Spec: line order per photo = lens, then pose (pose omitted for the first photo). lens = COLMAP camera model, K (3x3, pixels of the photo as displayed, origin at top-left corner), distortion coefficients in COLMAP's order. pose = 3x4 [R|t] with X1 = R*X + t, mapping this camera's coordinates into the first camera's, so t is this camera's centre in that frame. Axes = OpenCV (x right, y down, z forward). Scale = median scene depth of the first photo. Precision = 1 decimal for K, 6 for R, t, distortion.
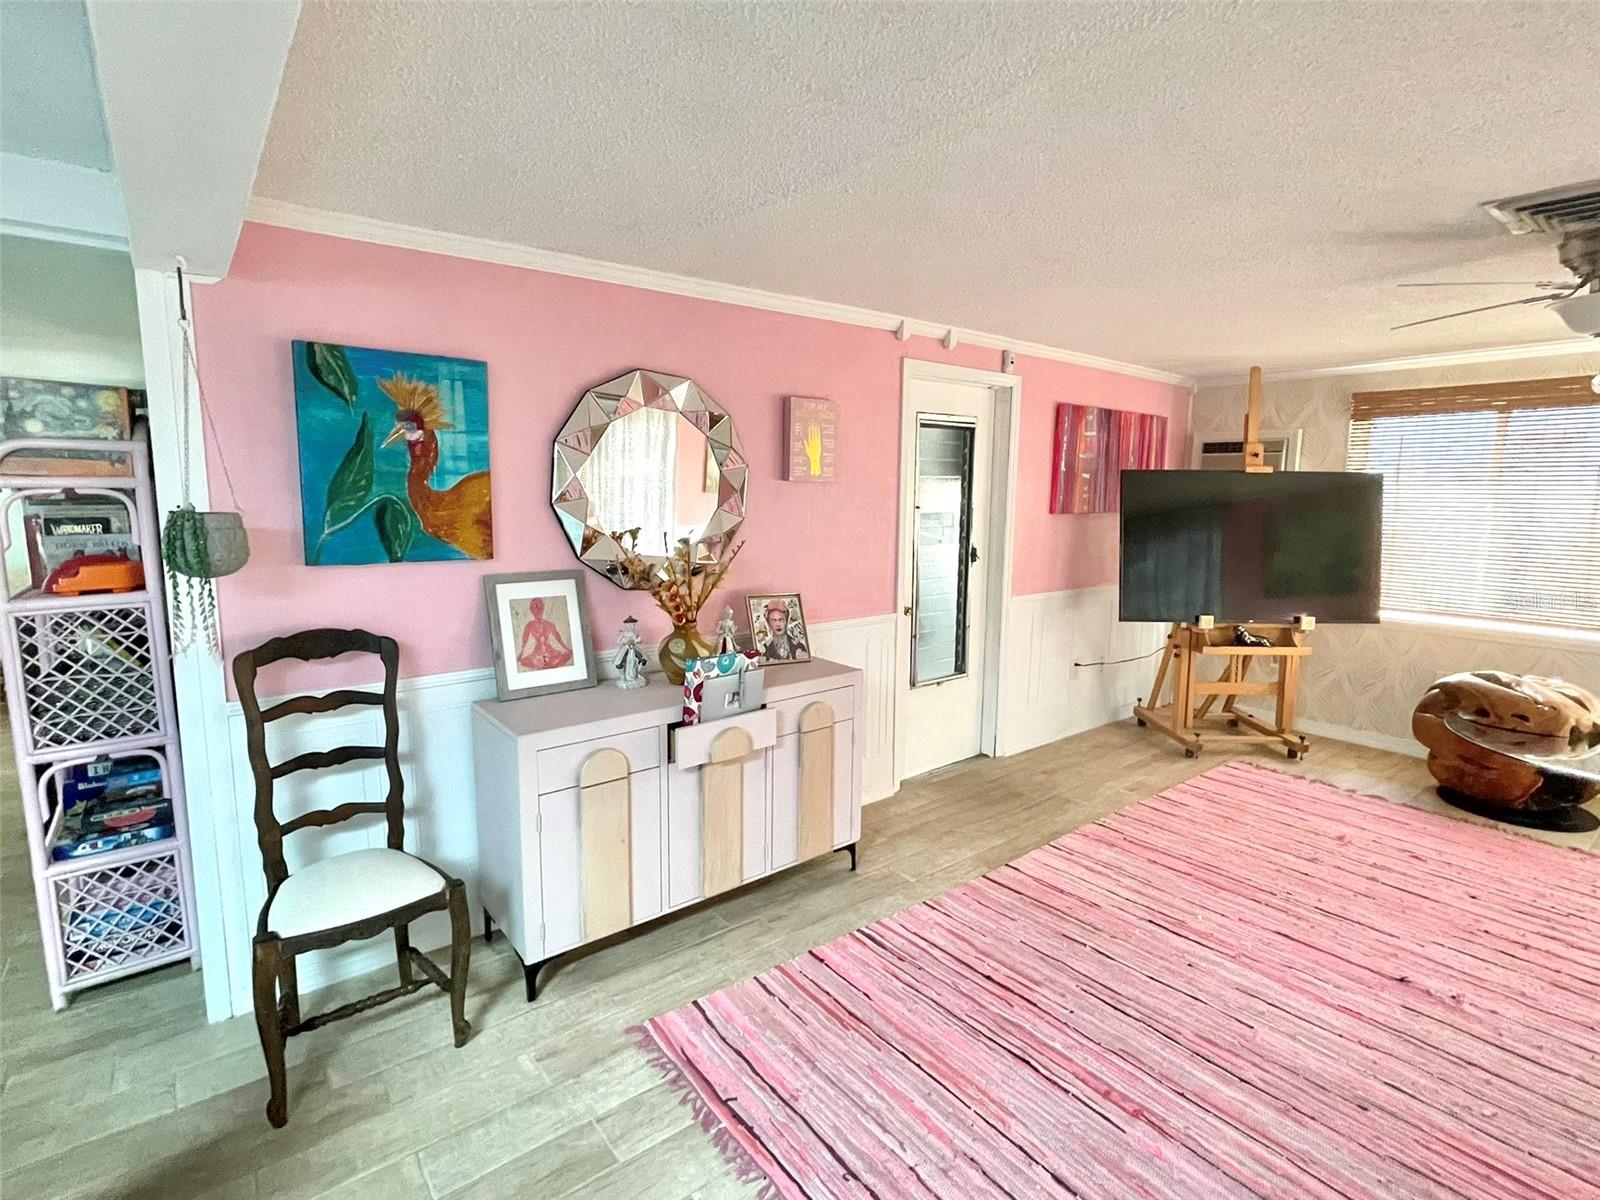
lens RADIAL K [[772.2, 0, 802.5], [0, 772.2, 595.7], [0, 0, 1]] dist [-0.003346, -0.000174]
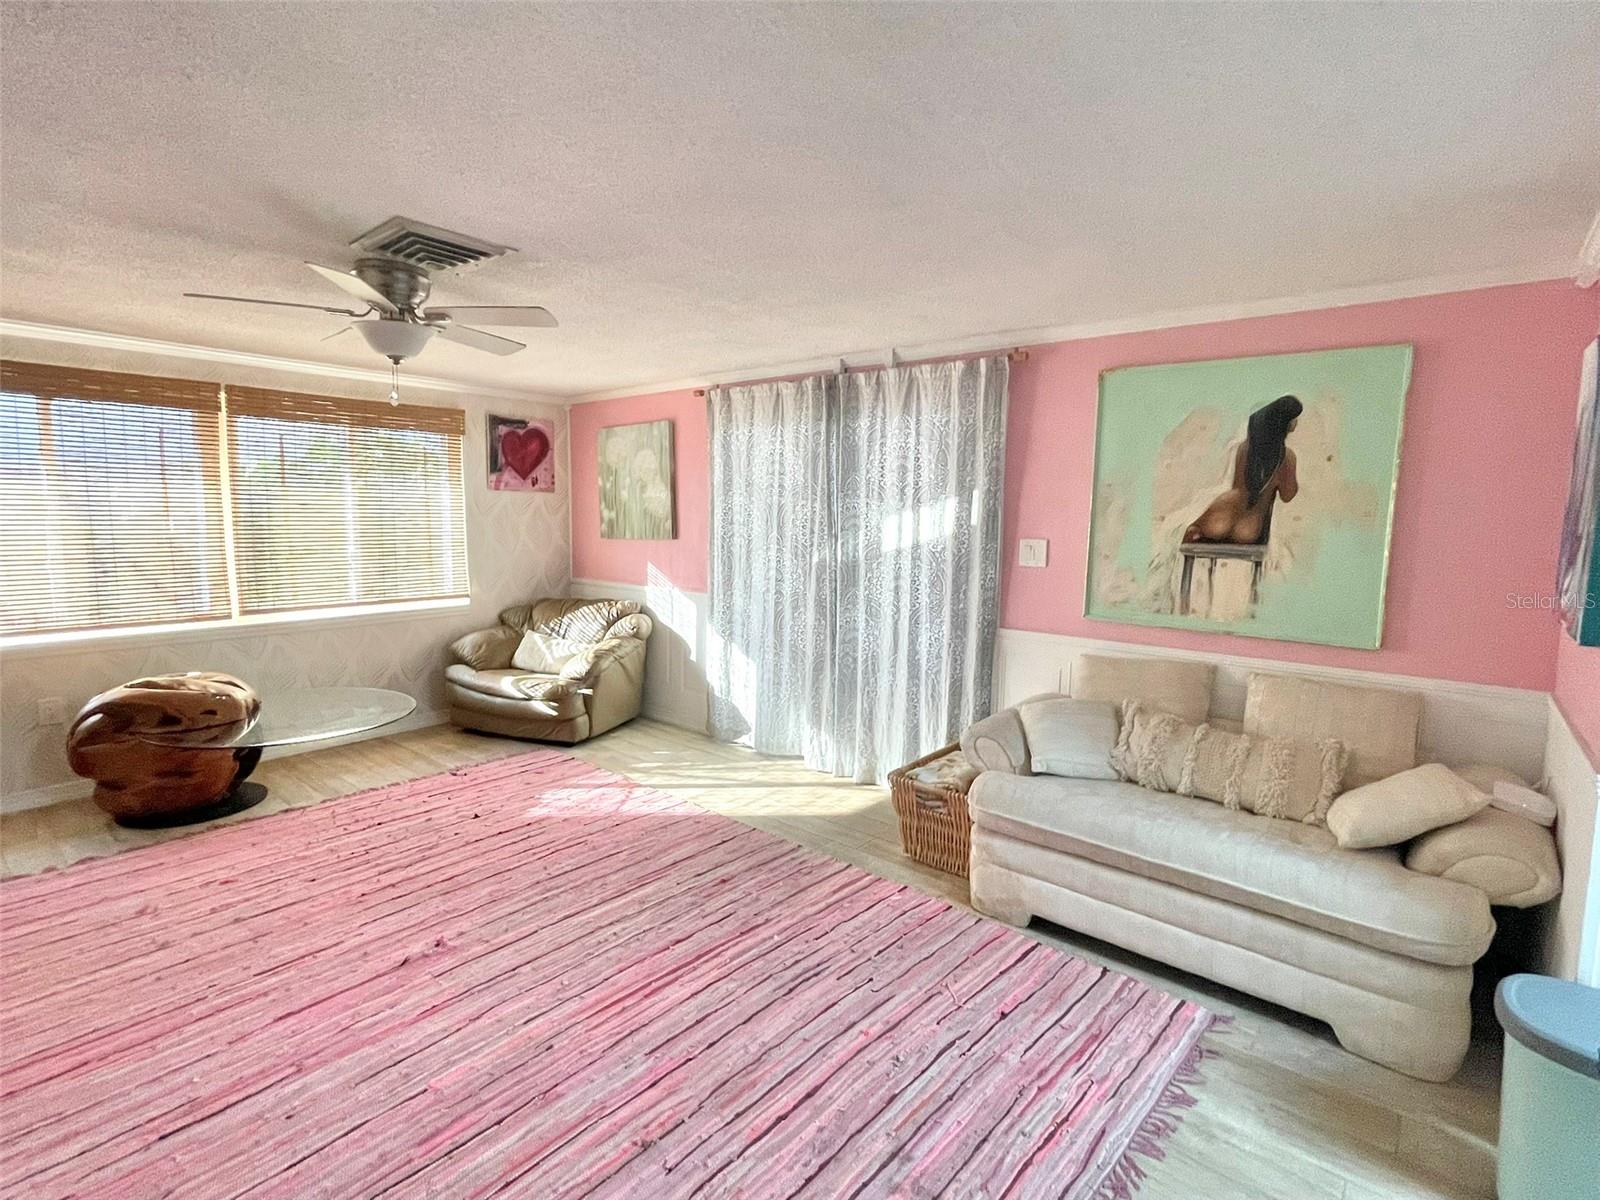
lens RADIAL K [[778.9, 0, 799.4], [0, 778.9, 593.5], [0, 0, 1]] dist [-0.004757, 0.000678]
pose [[-0.186857, -0.117595, 0.975324, -0.184375], [0.121535, 0.982416, 0.141734, -0.045424], [-0.974840, 0.145020, -0.169279, 0.402202]]
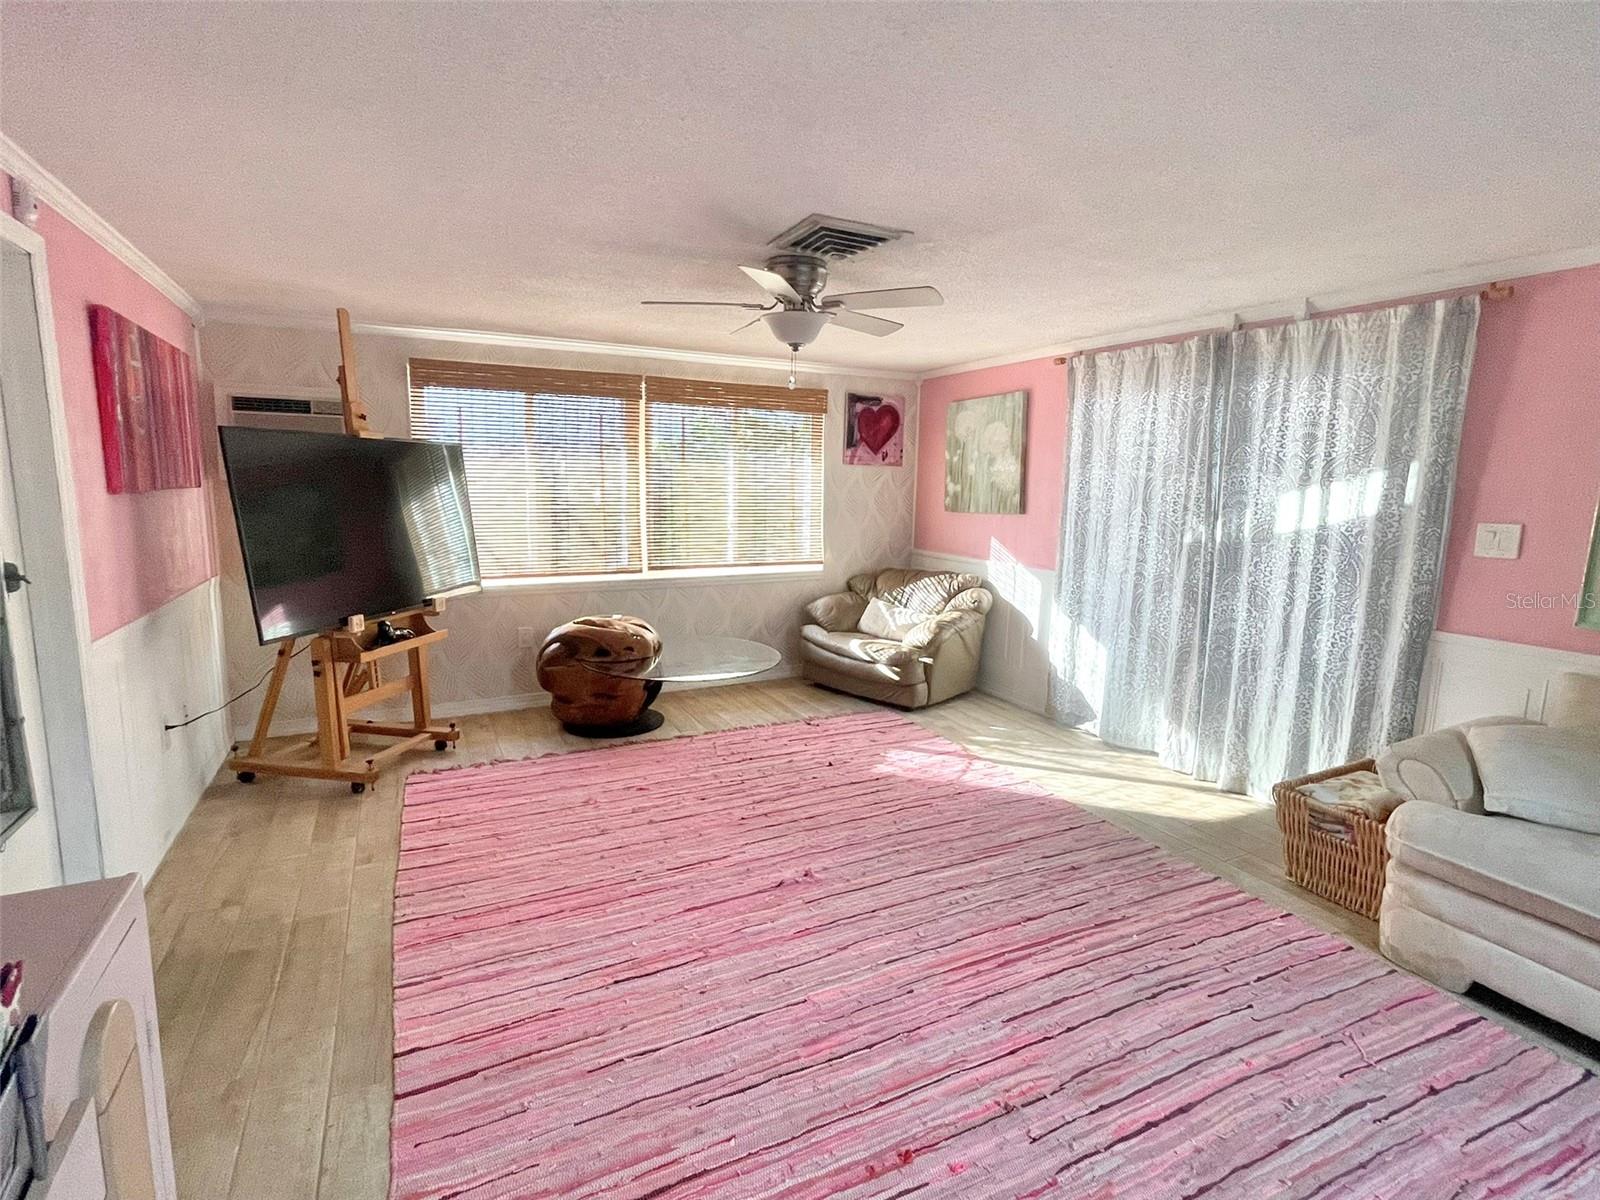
lens RADIAL K [[778.9, 0, 799.4], [0, 778.9, 593.5], [0, 0, 1]] dist [-0.004757, 0.000678]
pose [[0.213477, -0.149992, 0.965365, -0.192542], [0.121327, 0.984564, 0.126145, -0.052853], [-0.969385, 0.090196, 0.228380, 0.451617]]
